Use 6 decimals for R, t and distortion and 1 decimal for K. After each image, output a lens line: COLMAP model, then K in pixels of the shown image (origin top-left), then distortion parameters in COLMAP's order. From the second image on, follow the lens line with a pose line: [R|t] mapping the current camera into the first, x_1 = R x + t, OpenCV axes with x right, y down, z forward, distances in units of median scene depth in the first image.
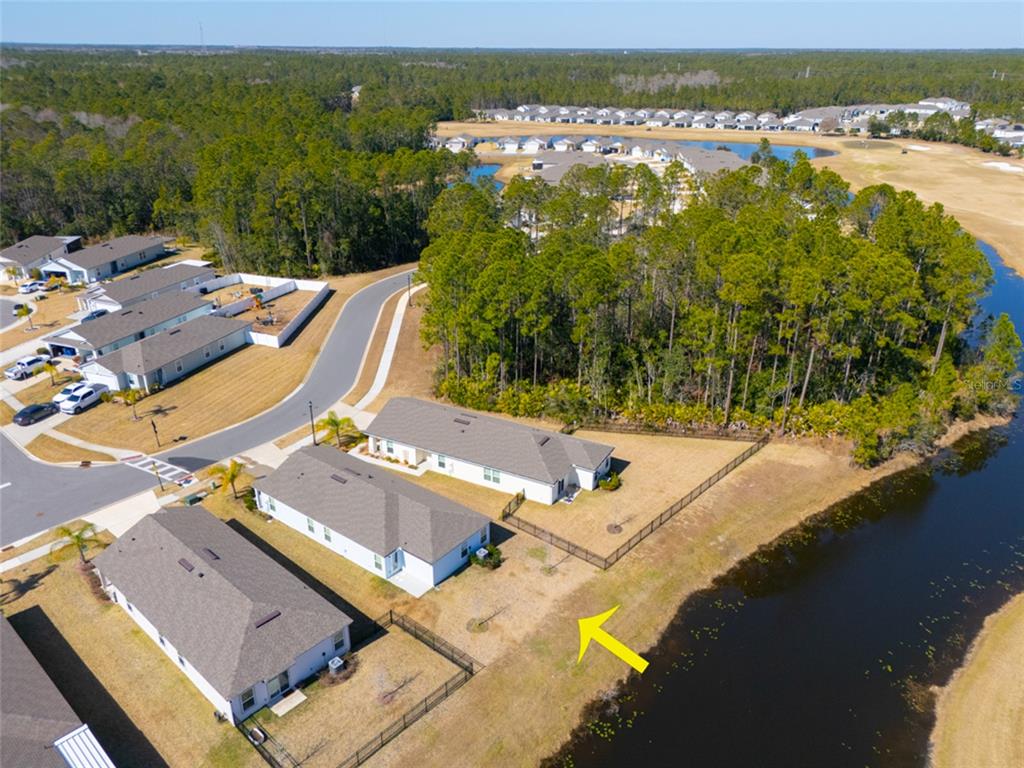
lens RADIAL K [[747.7, 0, 512.0], [0, 747.7, 384.0], [0, 0, 1]] dist [0.063561, -0.063359]
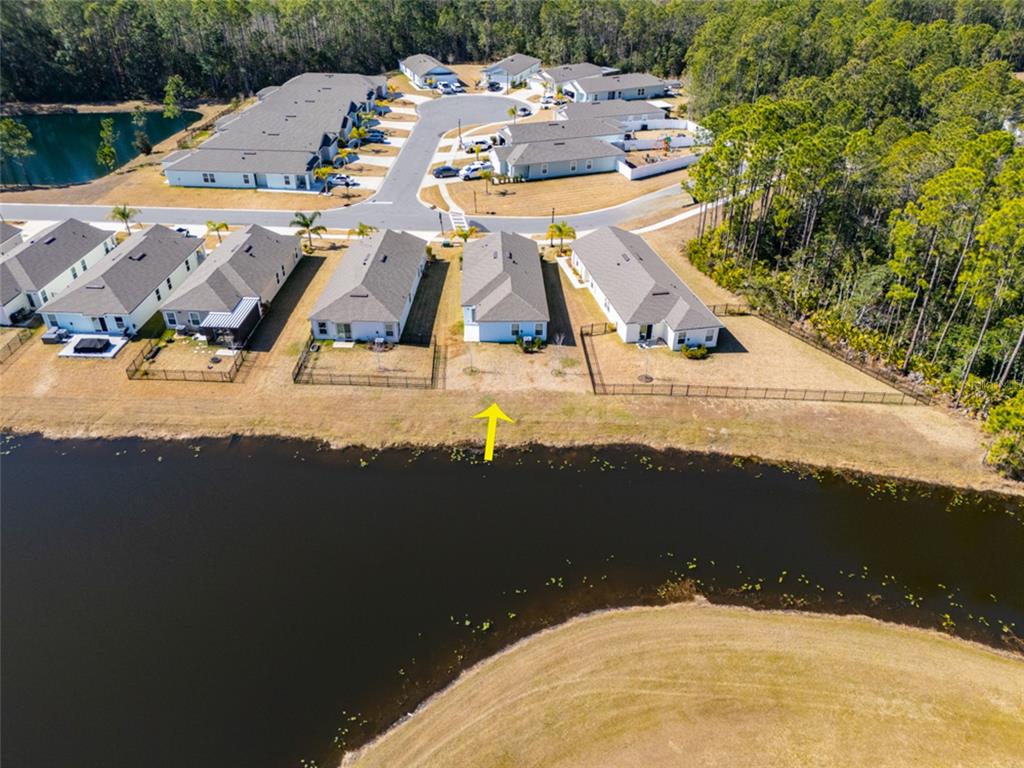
lens RADIAL K [[747.7, 0, 512.0], [0, 747.7, 384.0], [0, 0, 1]] dist [0.063561, -0.063359]
pose [[0.639874, 0.417243, -0.645345, 0.606545], [-0.316945, 0.908305, 0.273000, -0.028651], [0.700077, 0.029853, 0.713443, 0.077913]]
